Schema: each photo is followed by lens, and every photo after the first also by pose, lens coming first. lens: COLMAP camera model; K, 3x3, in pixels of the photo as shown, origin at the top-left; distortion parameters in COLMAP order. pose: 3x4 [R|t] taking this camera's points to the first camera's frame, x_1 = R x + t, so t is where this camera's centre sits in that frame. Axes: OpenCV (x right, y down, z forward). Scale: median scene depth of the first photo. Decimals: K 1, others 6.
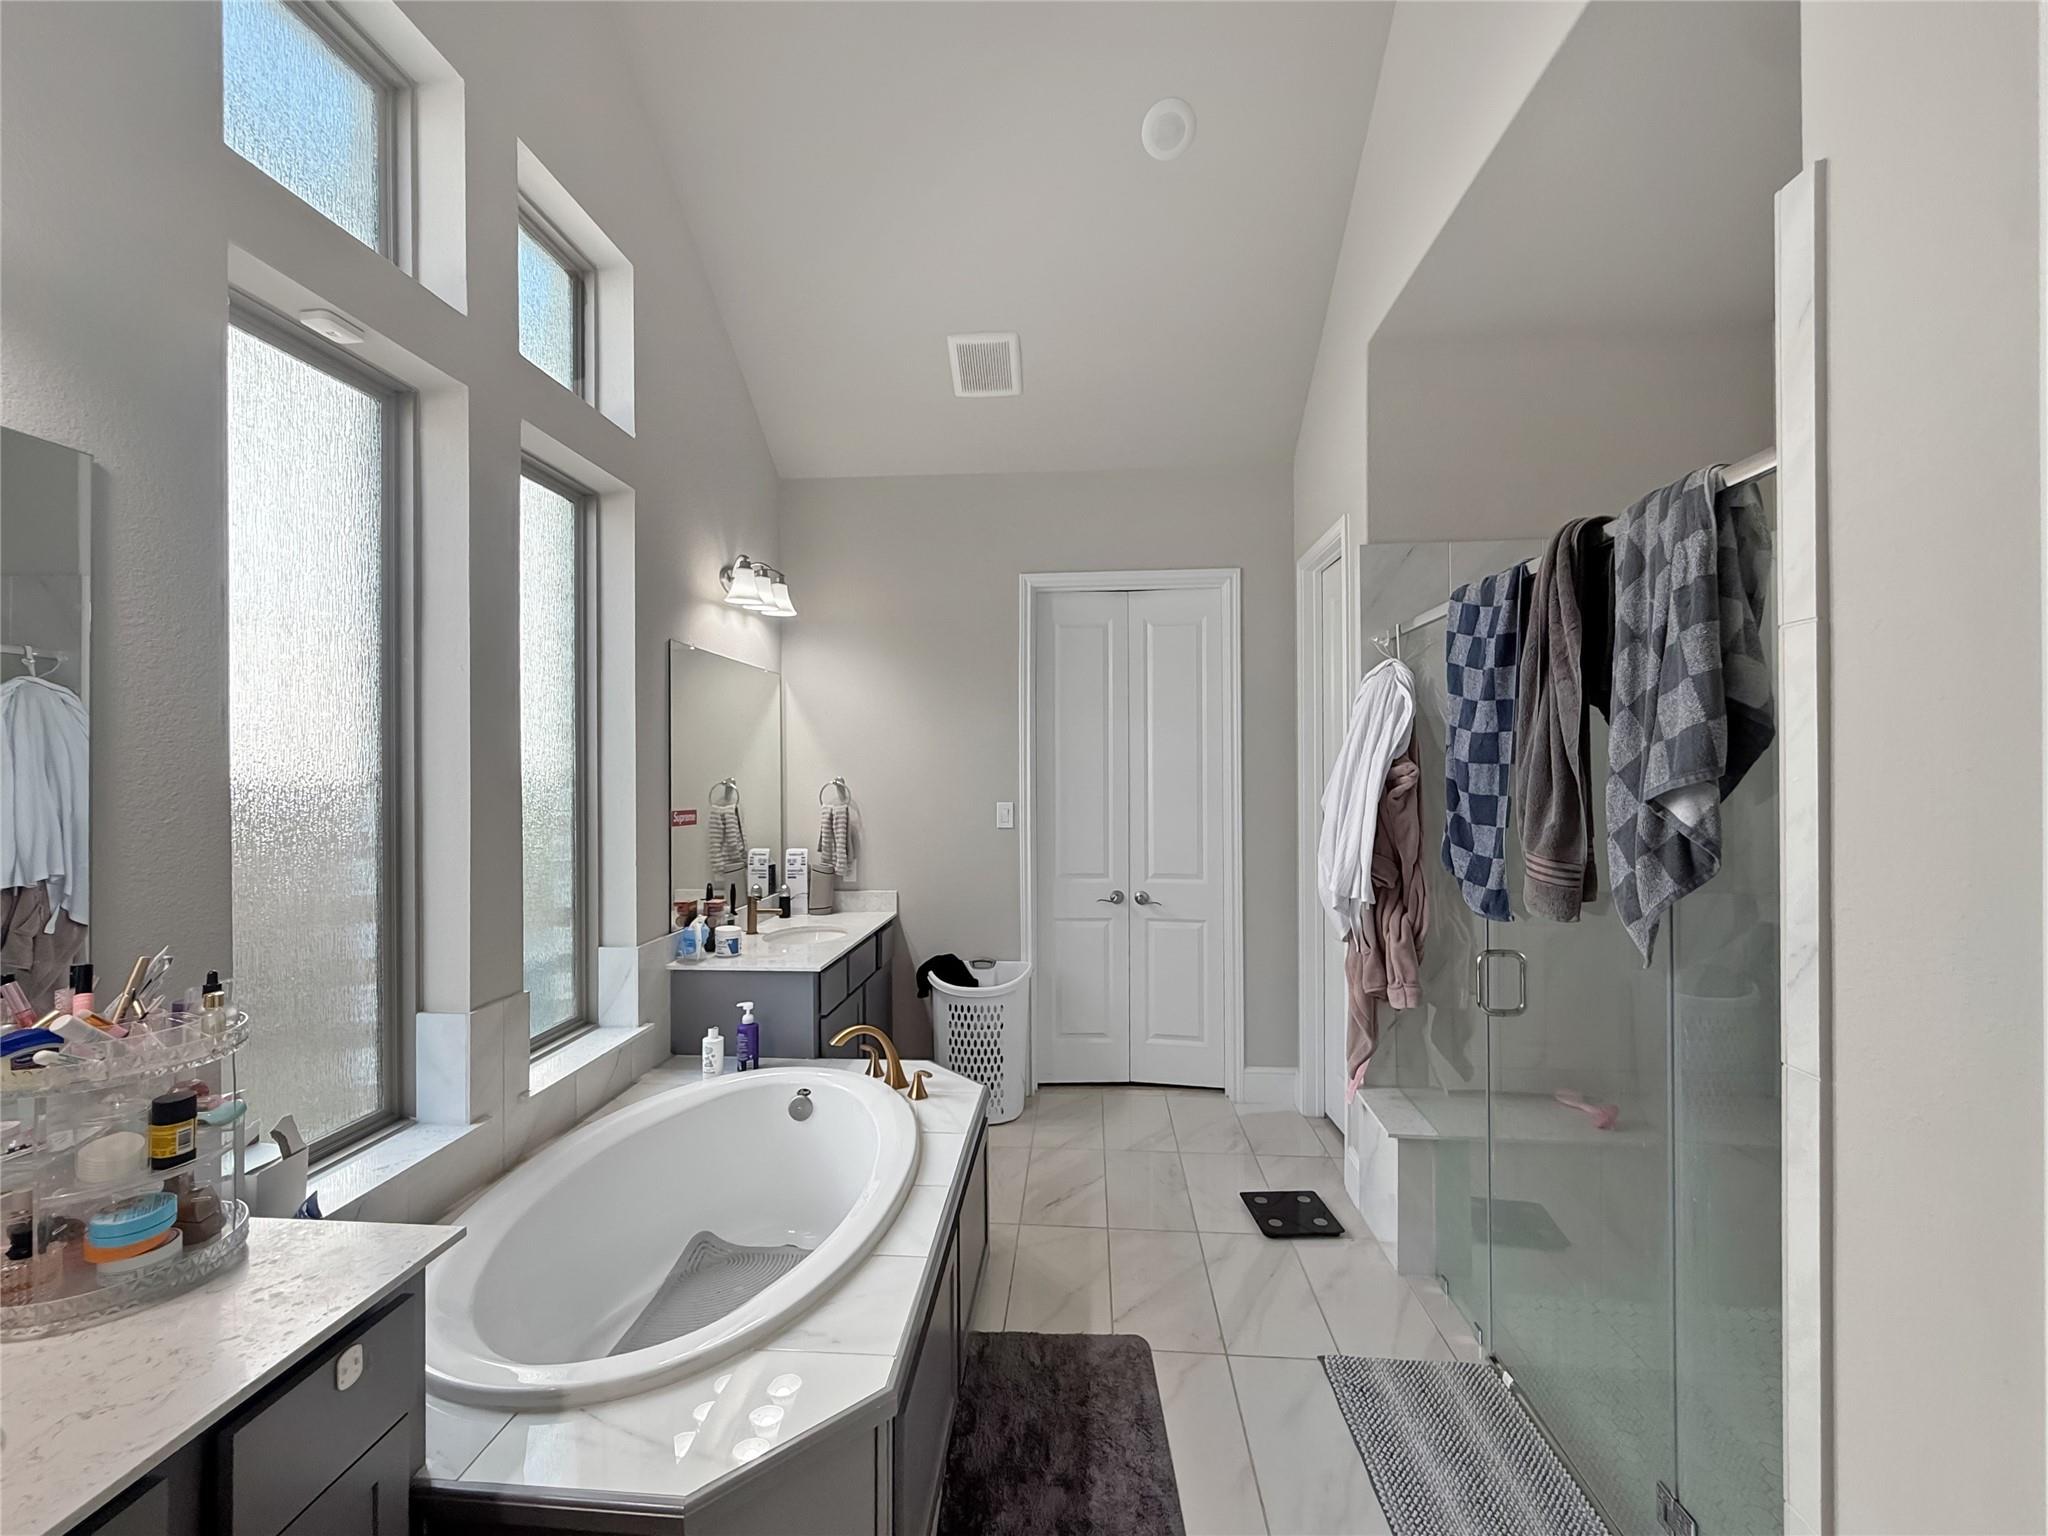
lens RADIAL K [[839.8, 0, 1021.9], [0, 839.8, 769.8], [0, 0, 1]] dist [0.000055, -0.000257]
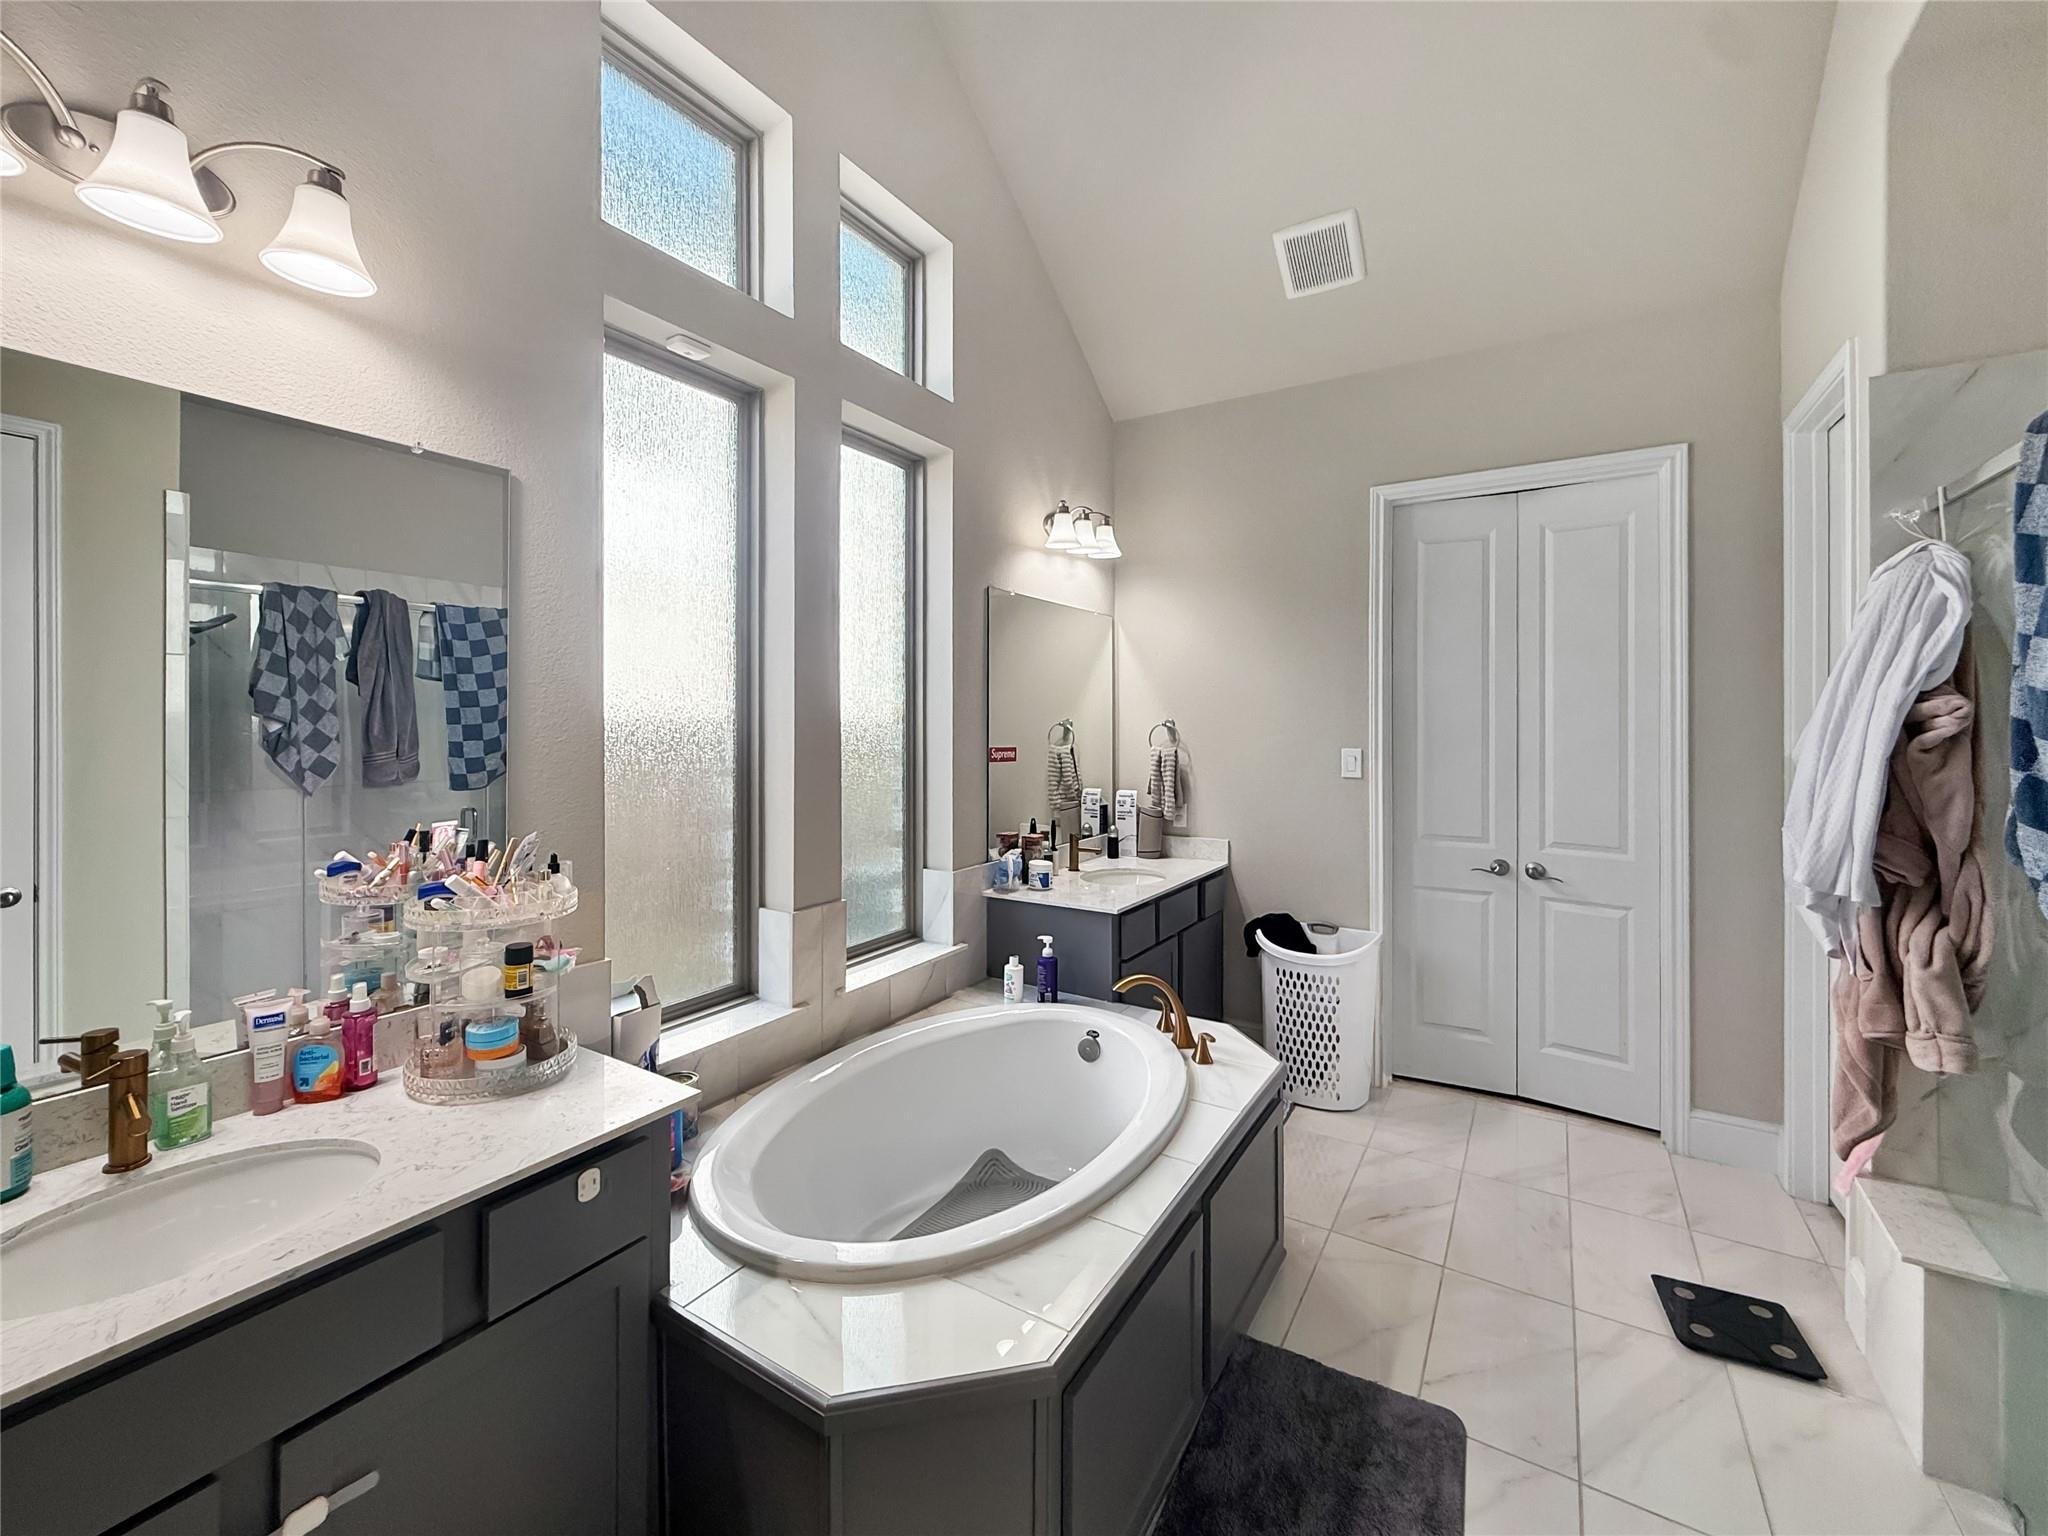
lens RADIAL K [[839.8, 0, 1021.6], [0, 839.8, 719.4], [0, 0, 1]] dist [0.000055, -0.000257]
pose [[0.882856, 0.005257, -0.469614, 0.128336], [-0.004831, 0.999986, 0.002111, 0.011615], [0.469619, 0.000405, 0.882869, 0.085854]]
